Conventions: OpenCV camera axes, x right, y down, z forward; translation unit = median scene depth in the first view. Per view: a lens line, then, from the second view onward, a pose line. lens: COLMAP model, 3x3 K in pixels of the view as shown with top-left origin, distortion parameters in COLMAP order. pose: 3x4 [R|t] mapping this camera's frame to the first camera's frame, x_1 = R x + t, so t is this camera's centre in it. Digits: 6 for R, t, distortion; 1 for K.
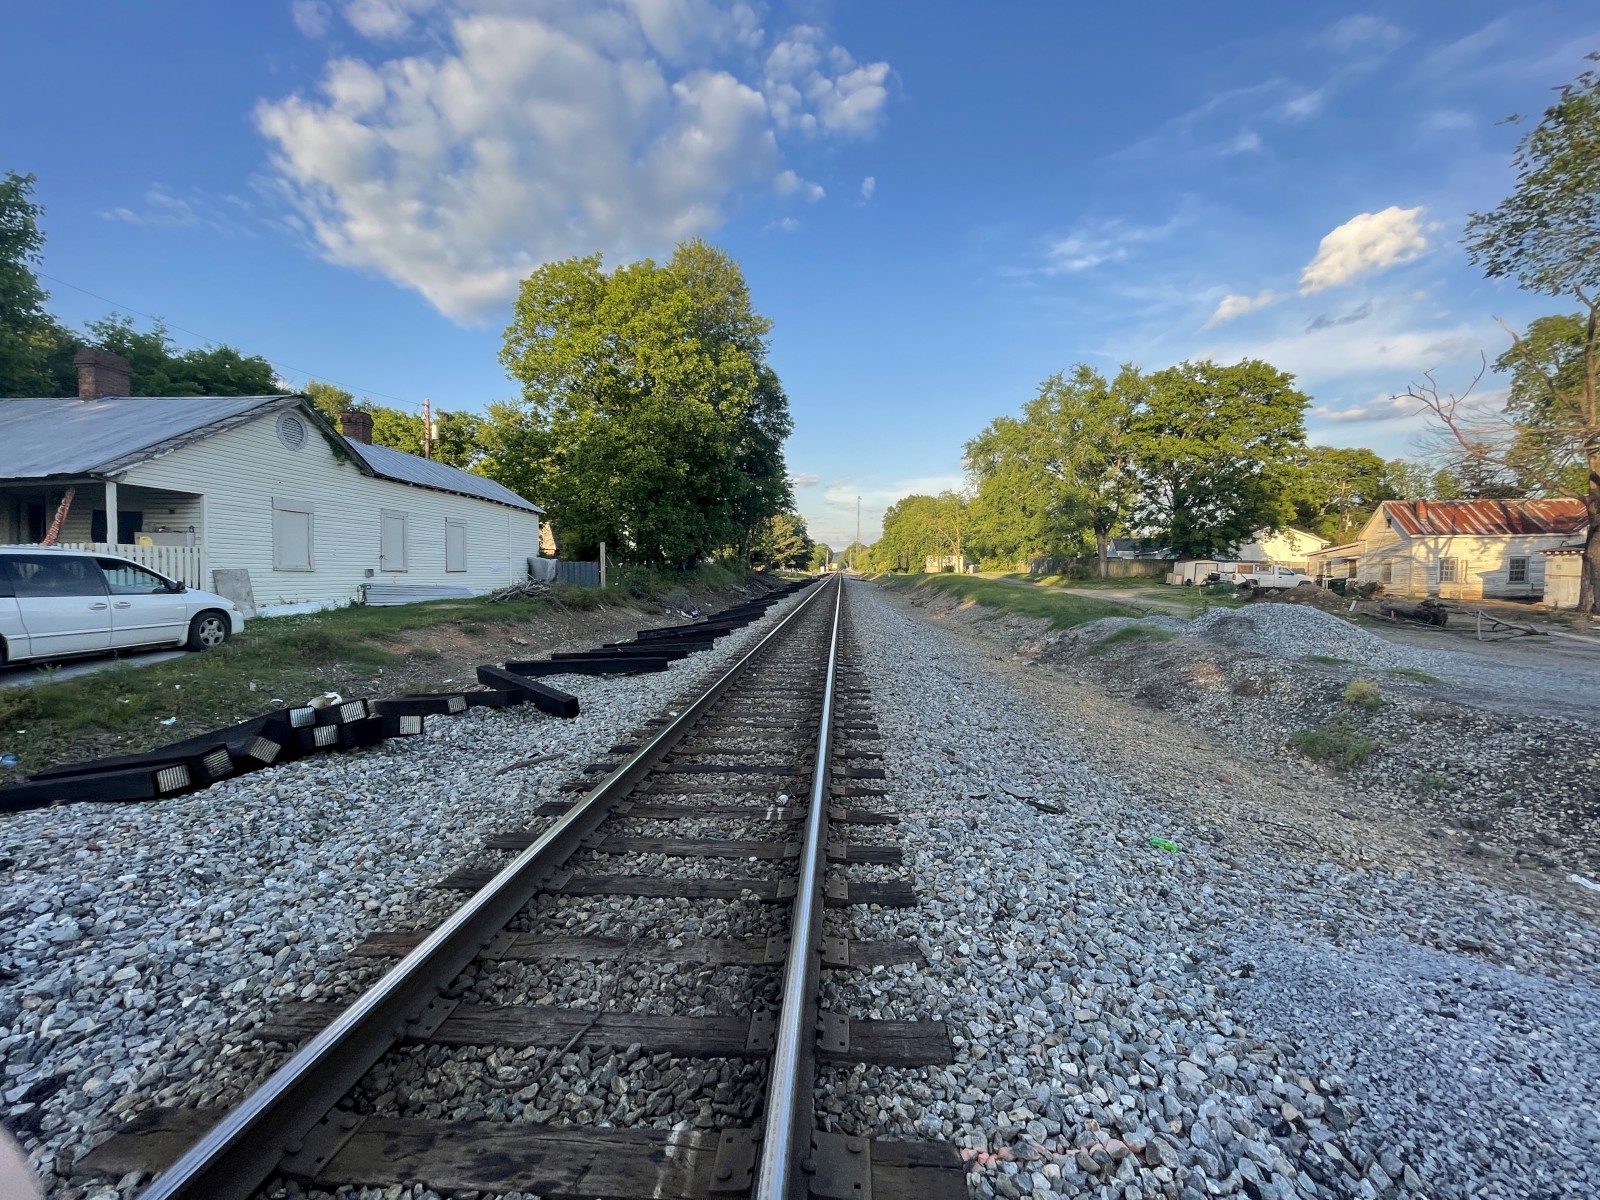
lens RADIAL K [[647.7, 0, 804.1], [0, 647.7, 601.3], [0, 0, 1]] dist [-0.002004, 0.000365]
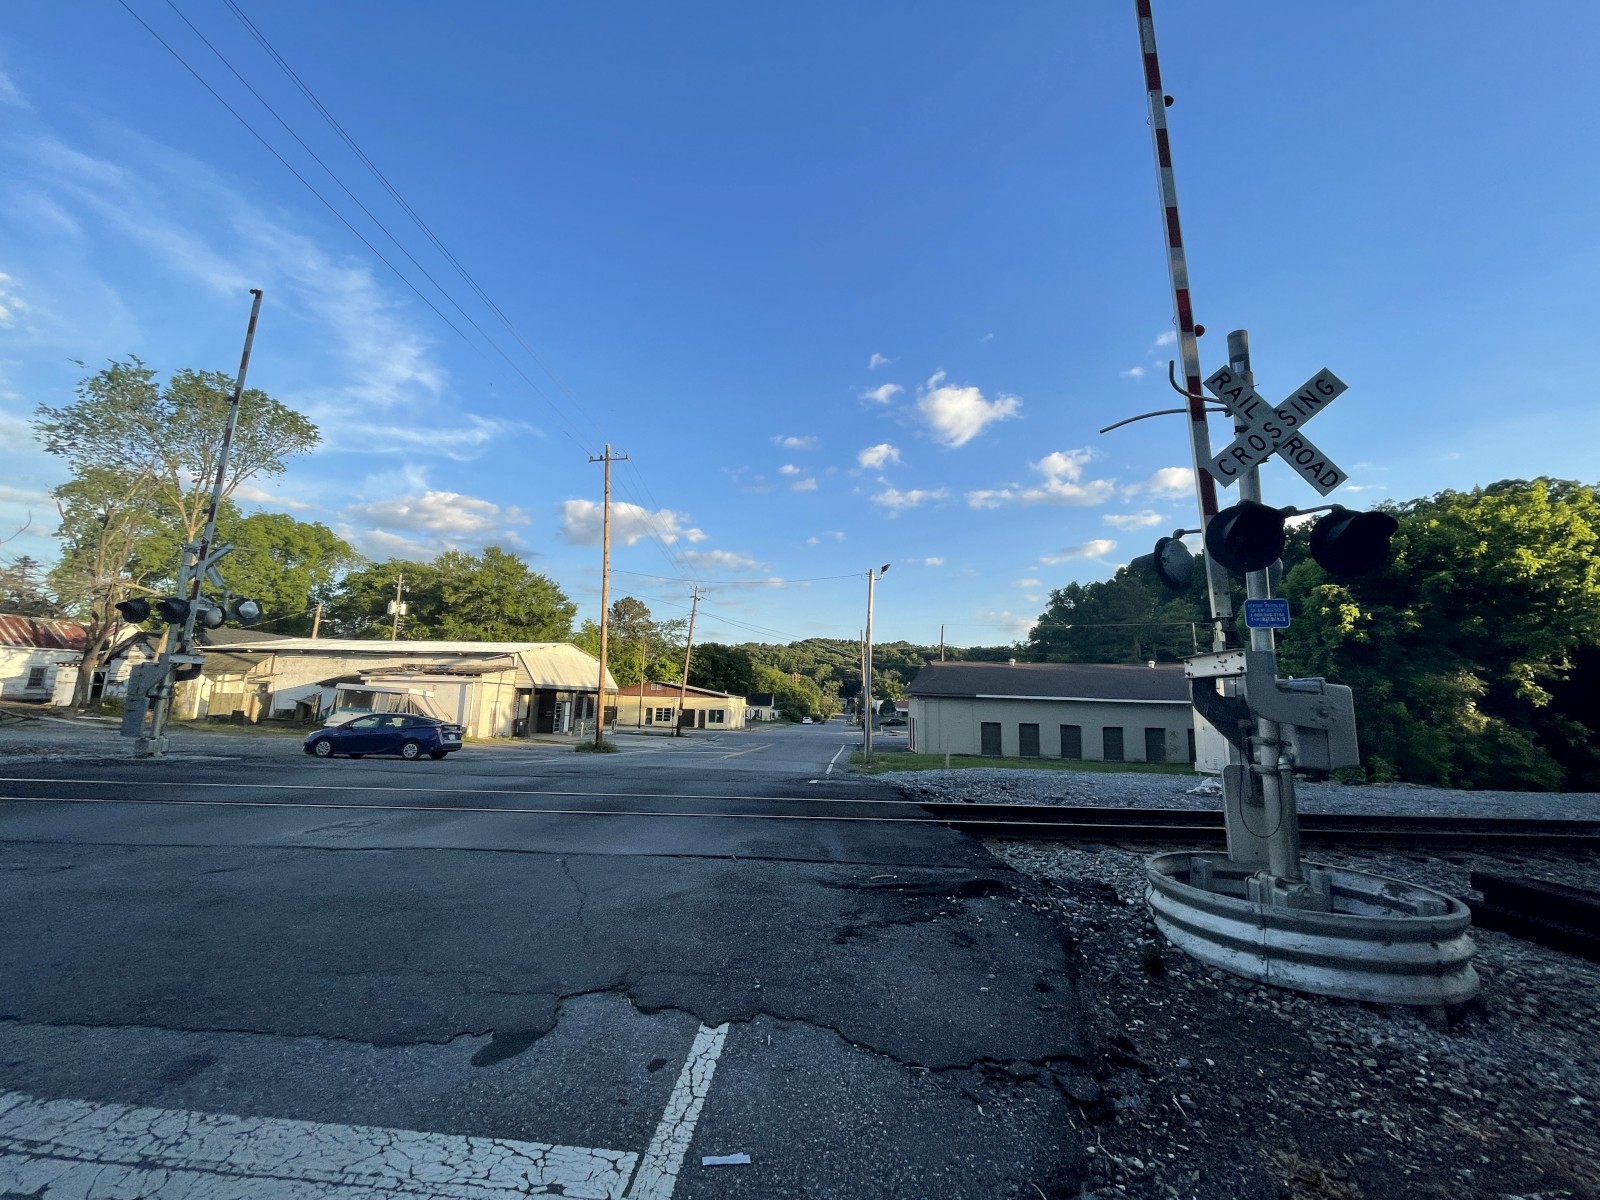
lens RADIAL K [[647.7, 0, 805.4], [0, 647.7, 600.7], [0, 0, 1]] dist [-0.002004, 0.000365]
pose [[-0.121600, 0.152526, 0.980790, -0.294955], [0.016044, 0.988296, -0.151704, 0.017716], [-0.992450, -0.002712, -0.122624, -0.294572]]
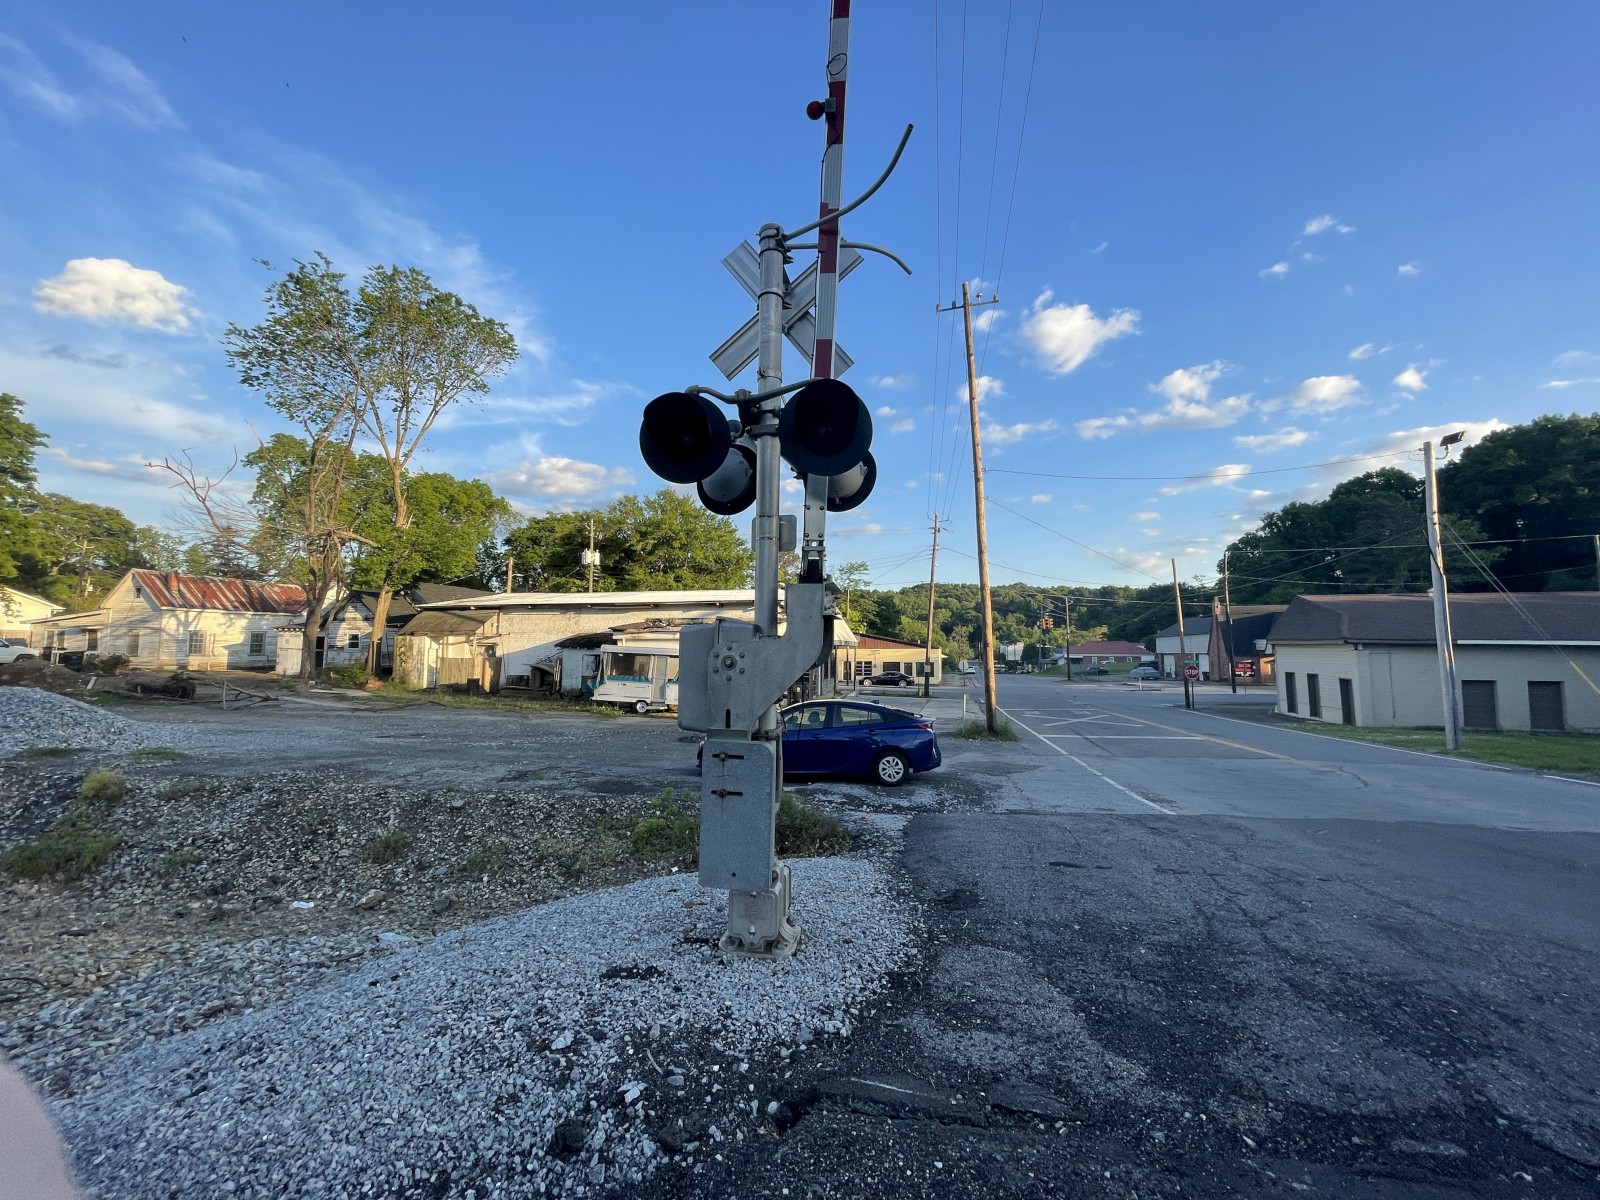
lens RADIAL K [[647.7, 0, 805.6], [0, 647.7, 599.0], [0, 0, 1]] dist [-0.002004, 0.000365]
pose [[0.033031, 0.077317, 0.996459, -0.004847], [0.036106, 0.996260, -0.078498, -0.002192], [-0.998802, 0.038571, 0.030115, -0.002472]]
